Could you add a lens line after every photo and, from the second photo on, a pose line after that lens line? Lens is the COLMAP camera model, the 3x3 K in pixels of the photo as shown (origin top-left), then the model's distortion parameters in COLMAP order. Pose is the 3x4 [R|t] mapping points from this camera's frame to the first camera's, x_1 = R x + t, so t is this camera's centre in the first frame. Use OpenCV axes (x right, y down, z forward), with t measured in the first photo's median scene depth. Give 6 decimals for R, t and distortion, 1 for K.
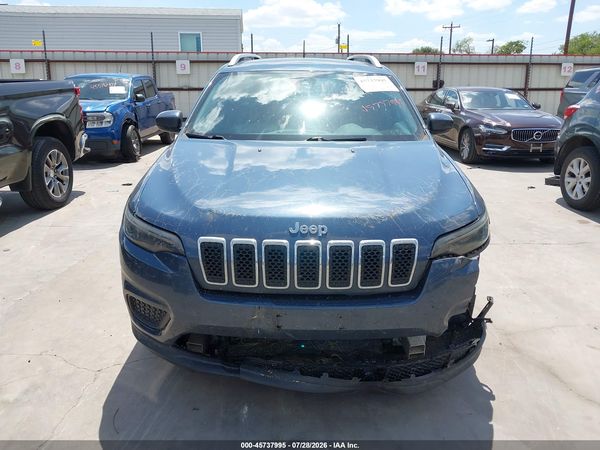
lens RADIAL K [[492.7, 0, 315.7], [0, 492.7, 209.8], [0, 0, 1]] dist [-0.004642, -0.004795]
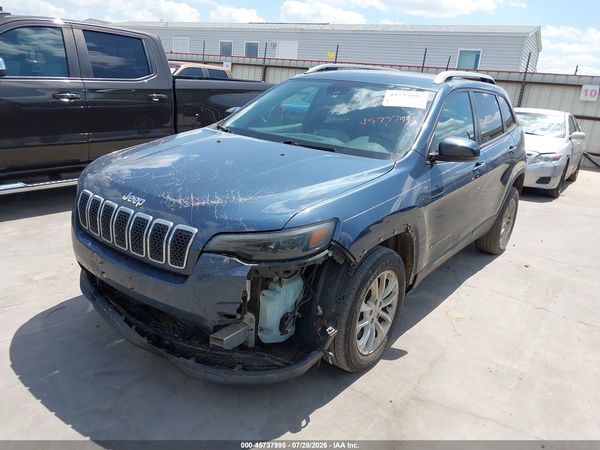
lens RADIAL K [[486.7, 0, 300.0], [0, 486.7, 225.0], [0, 0, 1]] dist [0.017931, -0.005088]
pose [[0.790958, 0.227156, -0.568143, 0.626229], [-0.229256, 0.970915, 0.069028, -0.046667], [0.567299, 0.075652, 0.820030, 0.173938]]
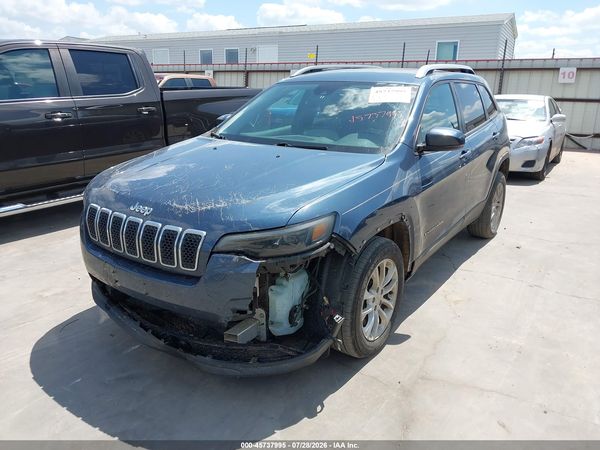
lens RADIAL K [[486.7, 0, 300.0], [0, 486.7, 225.0], [0, 0, 1]] dist [0.017931, -0.005088]
pose [[0.814899, 0.163791, -0.555978, 0.639531], [-0.155594, 0.985850, 0.062375, -0.038290], [0.558327, 0.035677, 0.828853, 0.132615]]
